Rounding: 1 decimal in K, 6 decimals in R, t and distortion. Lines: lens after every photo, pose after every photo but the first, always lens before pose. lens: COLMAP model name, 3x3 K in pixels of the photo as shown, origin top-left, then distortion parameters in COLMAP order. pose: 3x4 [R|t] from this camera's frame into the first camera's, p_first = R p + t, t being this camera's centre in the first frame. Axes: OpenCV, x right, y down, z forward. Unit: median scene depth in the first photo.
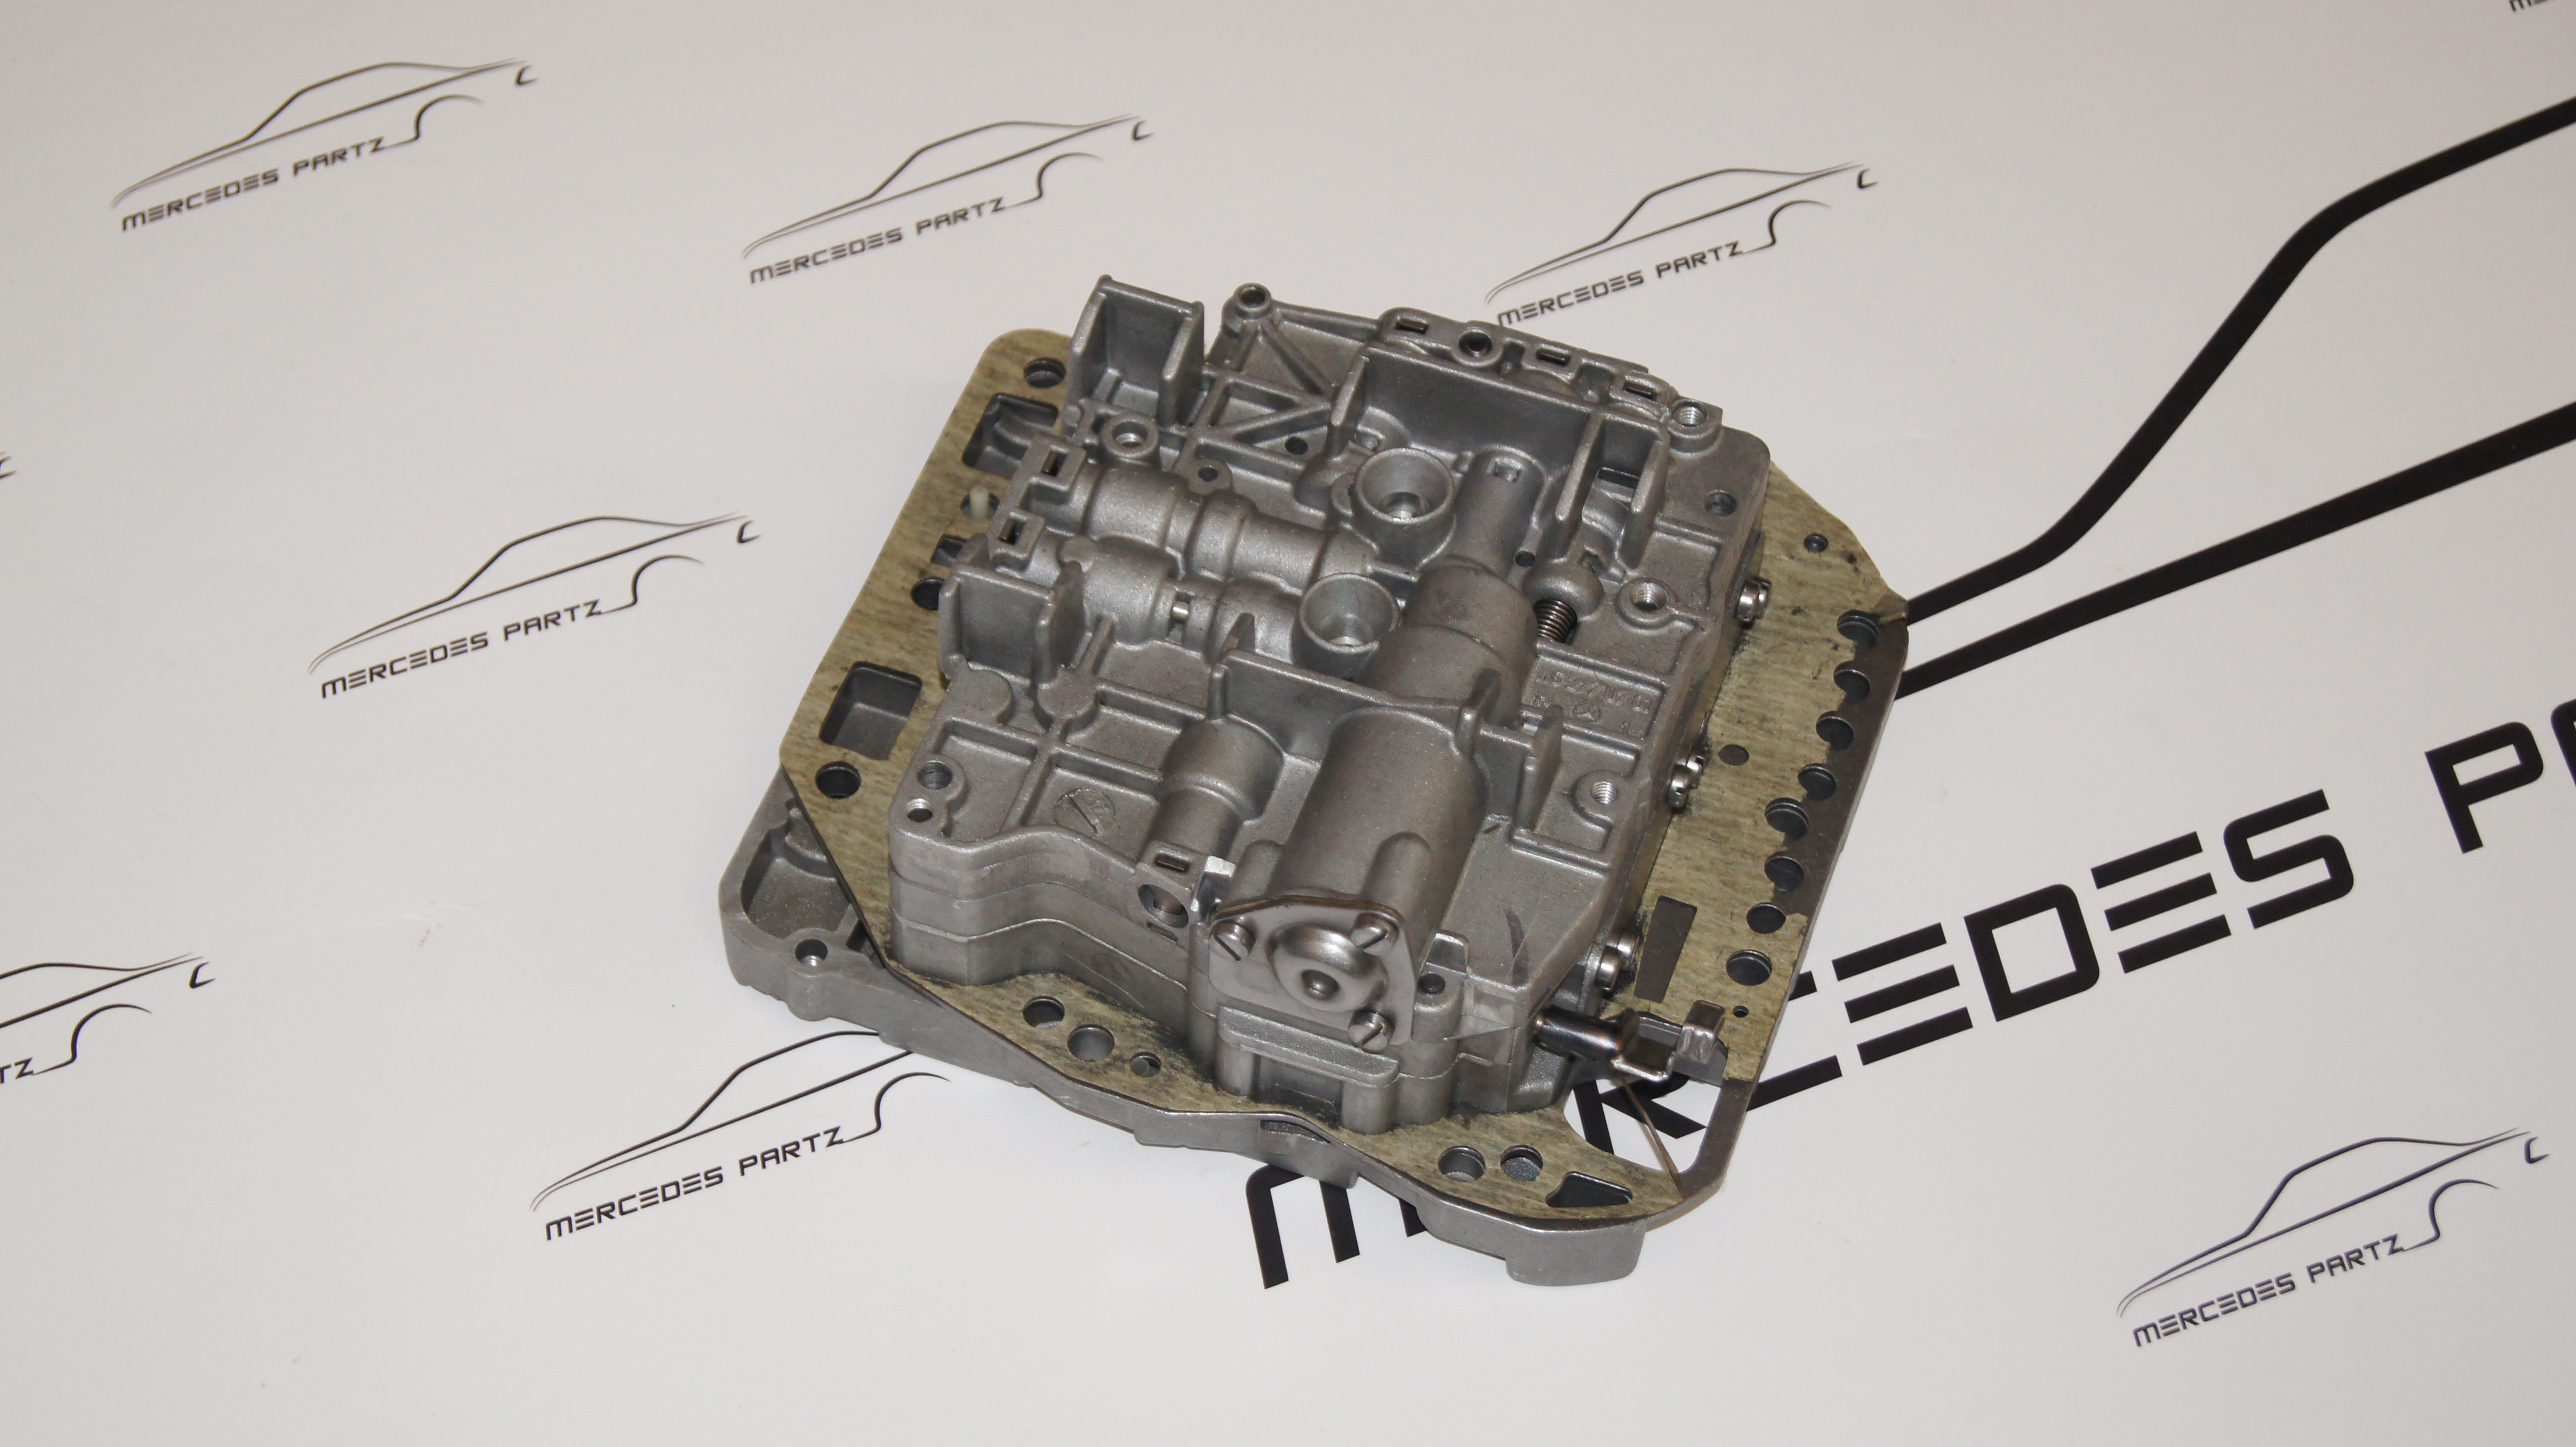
lens RADIAL K [[5406.1, 0, 1295.0], [0, 5406.1, 715.1], [0, 0, 1]] dist [0.003431, 0.000000]
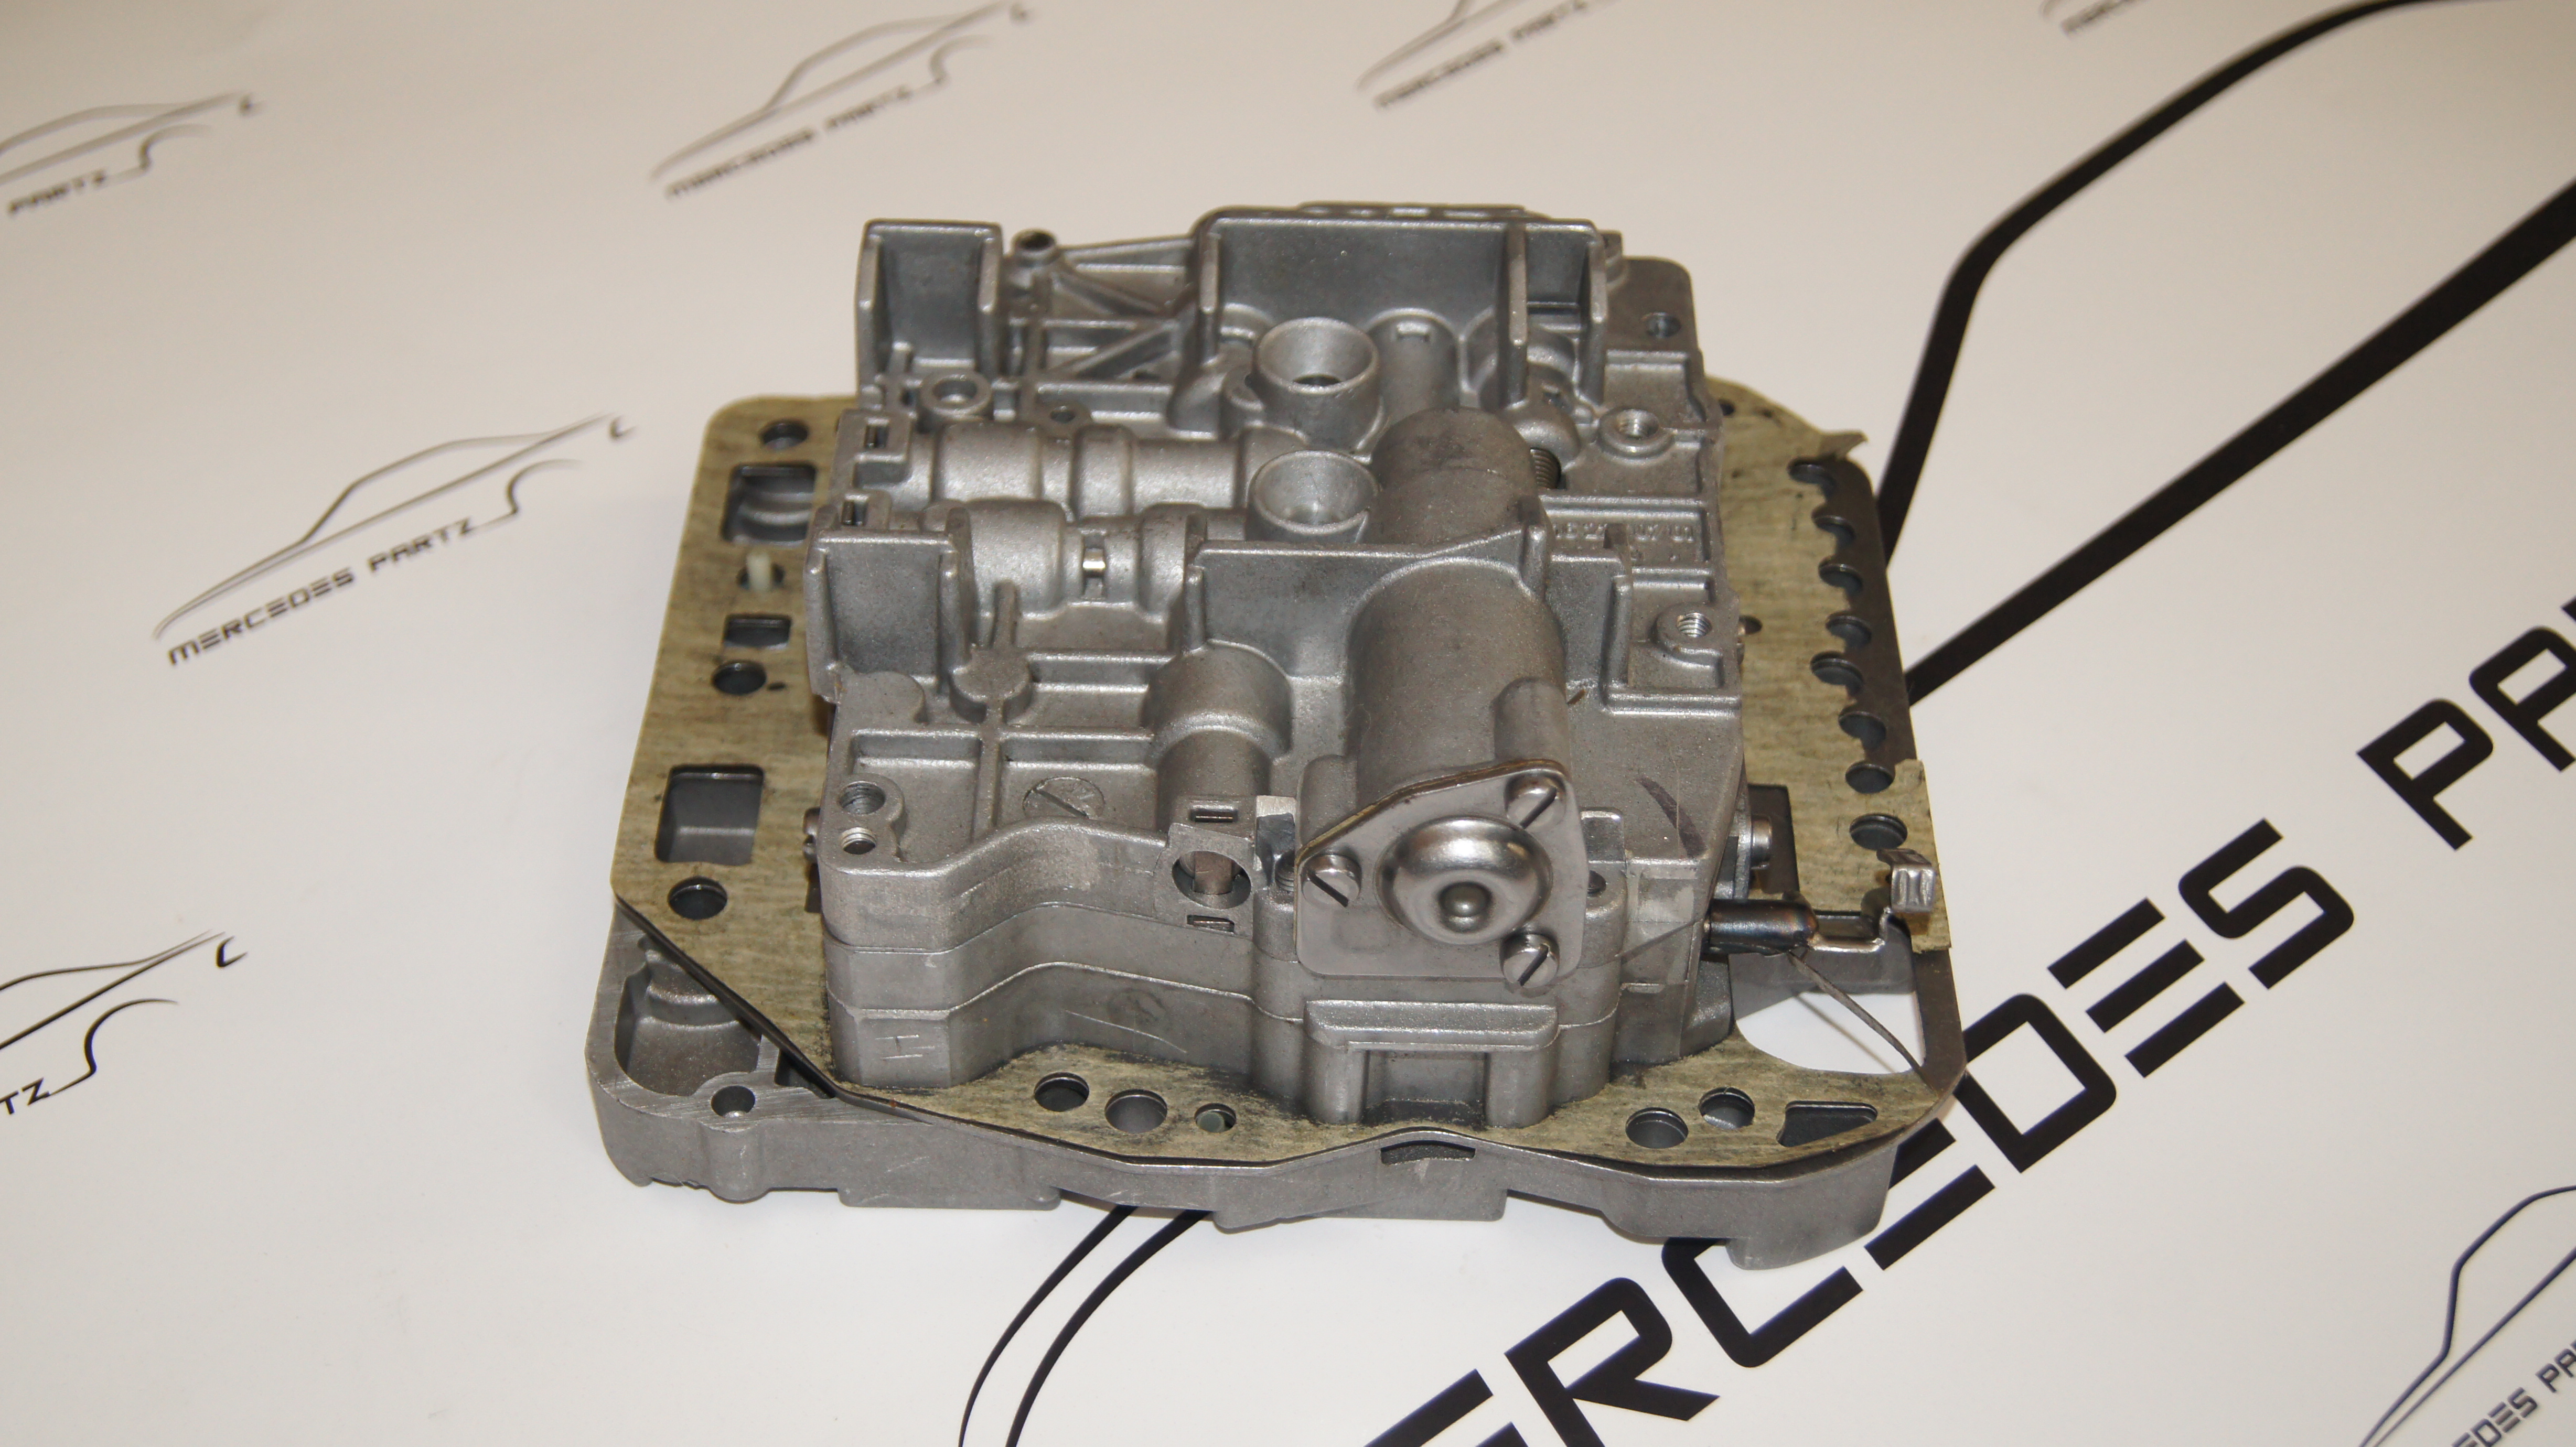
lens RADIAL K [[3767.6, 0, 1308.8], [0, 3767.6, 723.7], [0, 0, 1]] dist [0.007260, 0.000000]
pose [[0.947919, -0.229457, 0.220907, -0.115589], [0.263070, 0.955020, -0.136862, 0.085035], [-0.179566, 0.187848, 0.965644, 0.466030]]
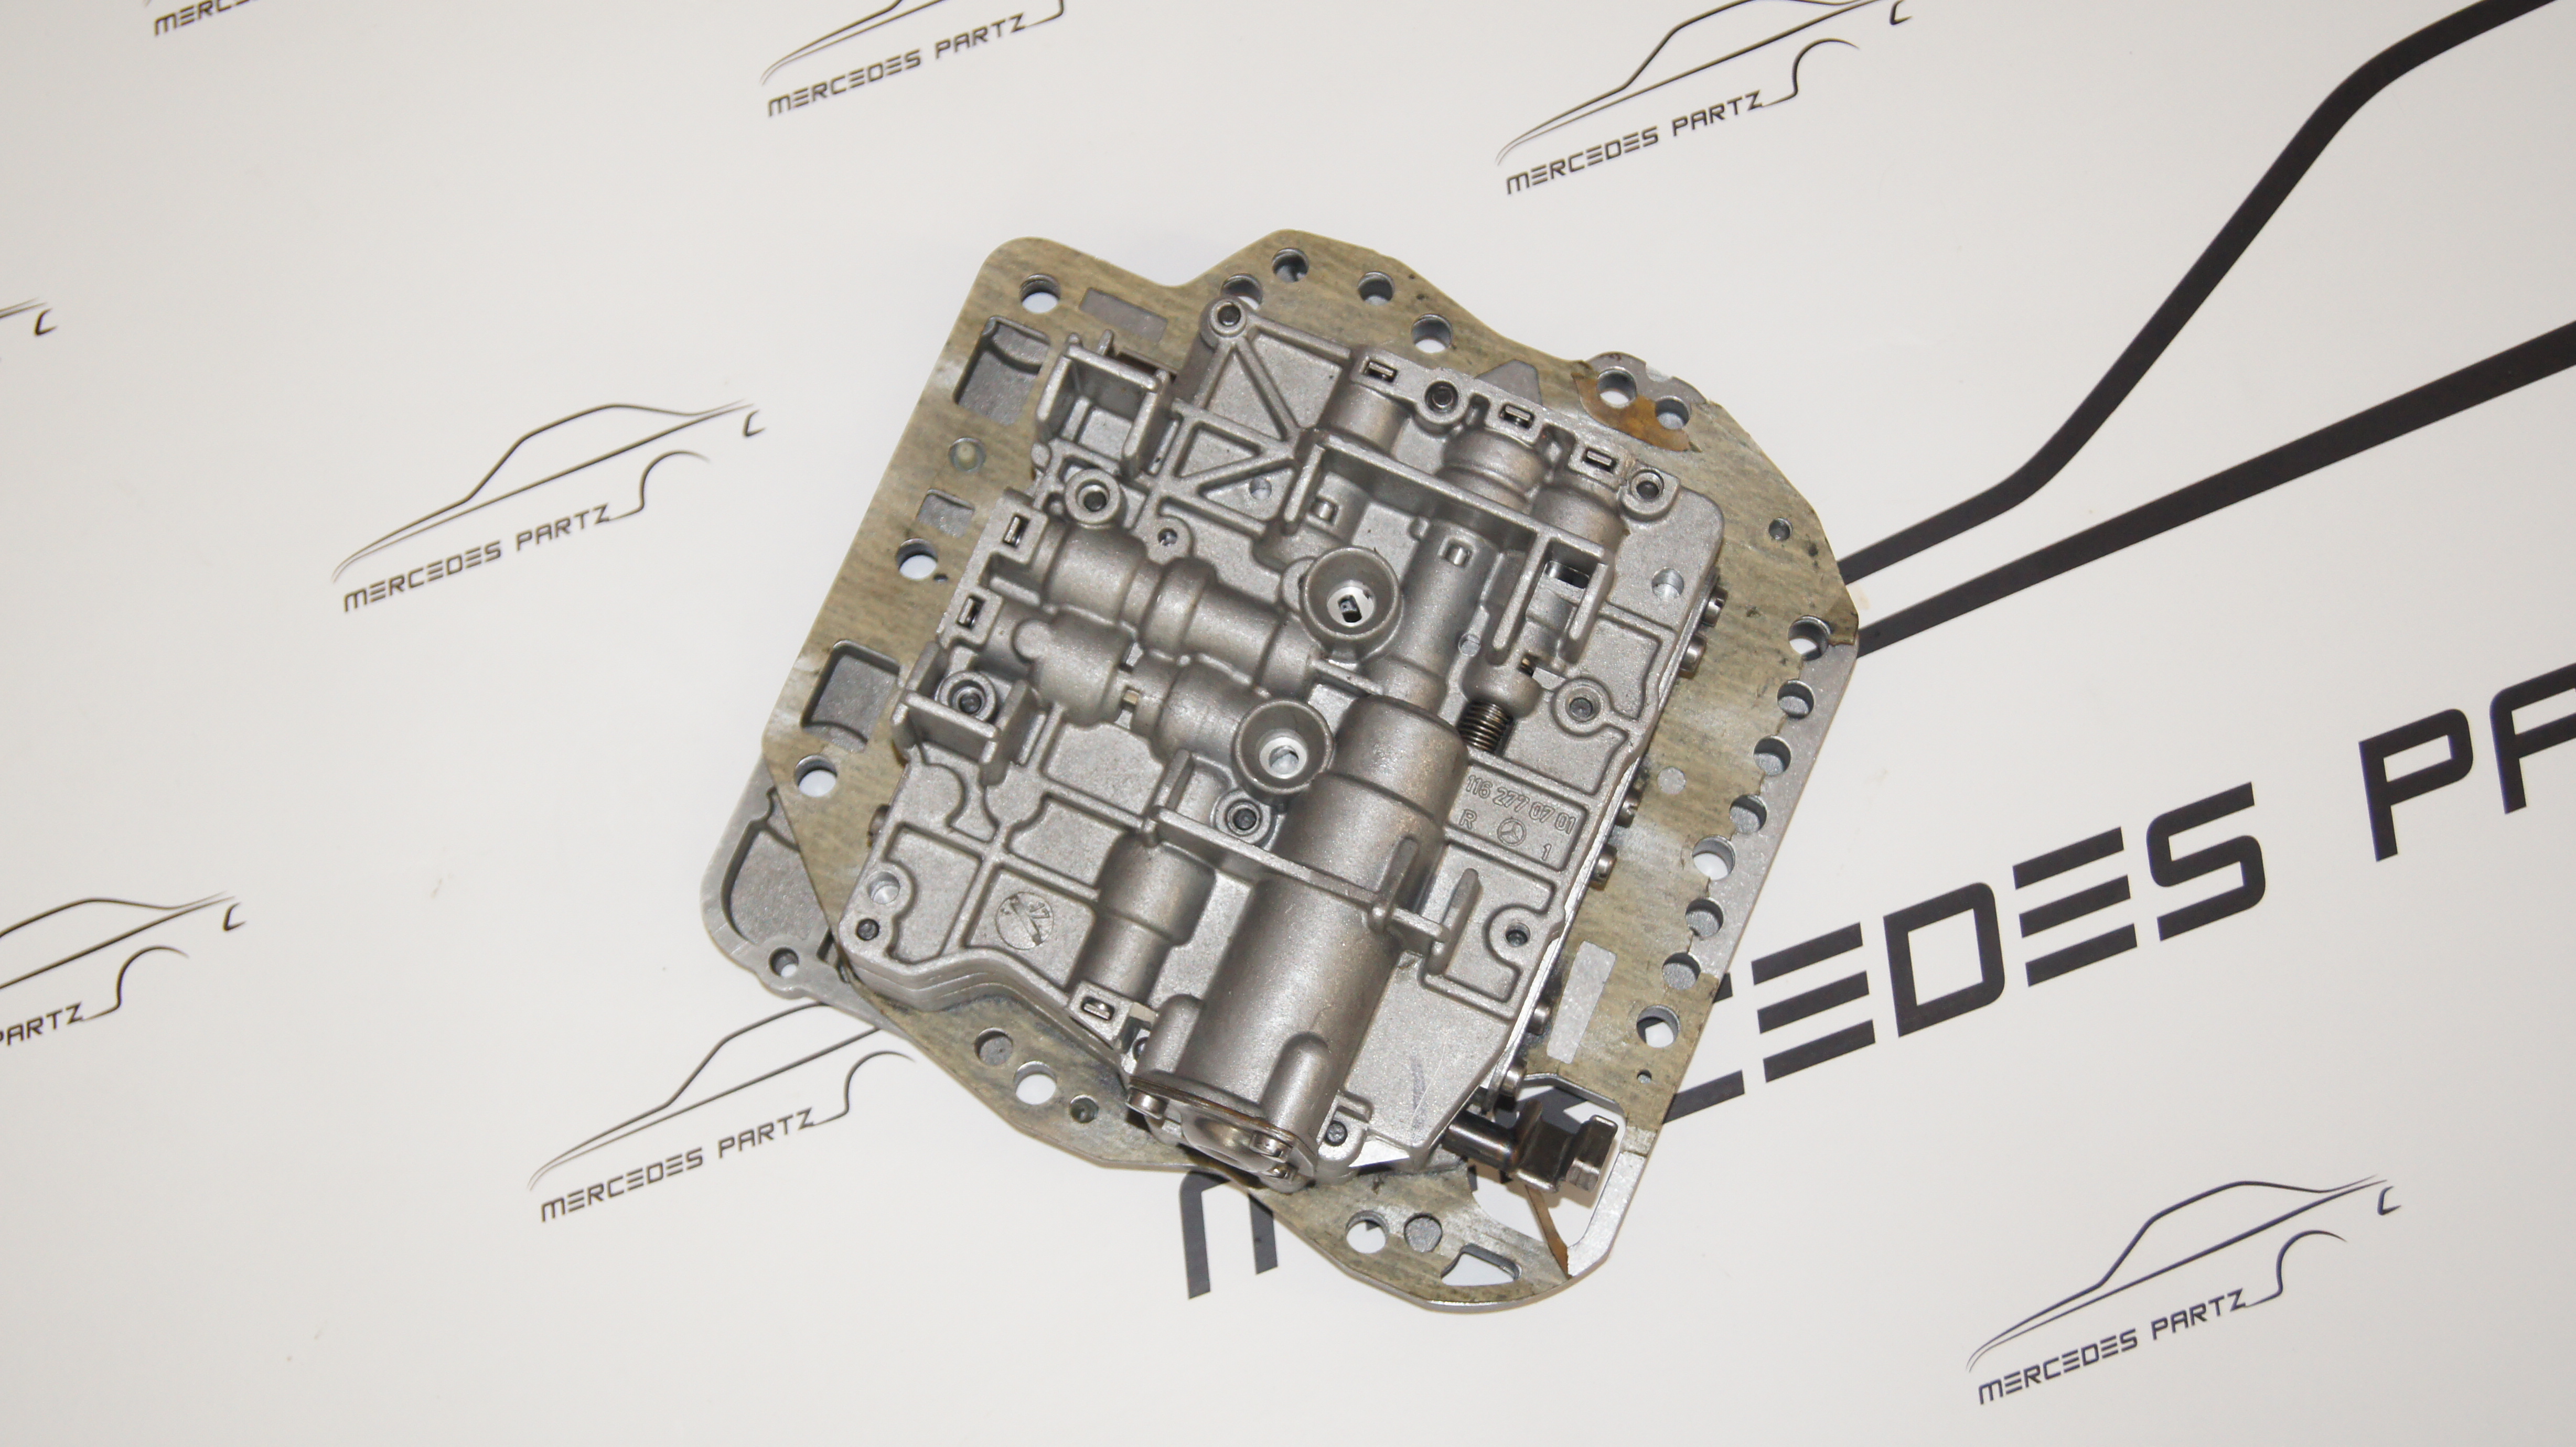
lens RADIAL K [[4938.8, 0, 1288.7], [0, 4938.8, 725.4], [0, 0, 1]] dist [-0.013849, 0.000000]
pose [[0.995847, 0.063238, -0.065491, 0.070843], [-0.028869, 0.901604, 0.431599, -0.419750], [0.086340, -0.427916, 0.899685, 0.143703]]
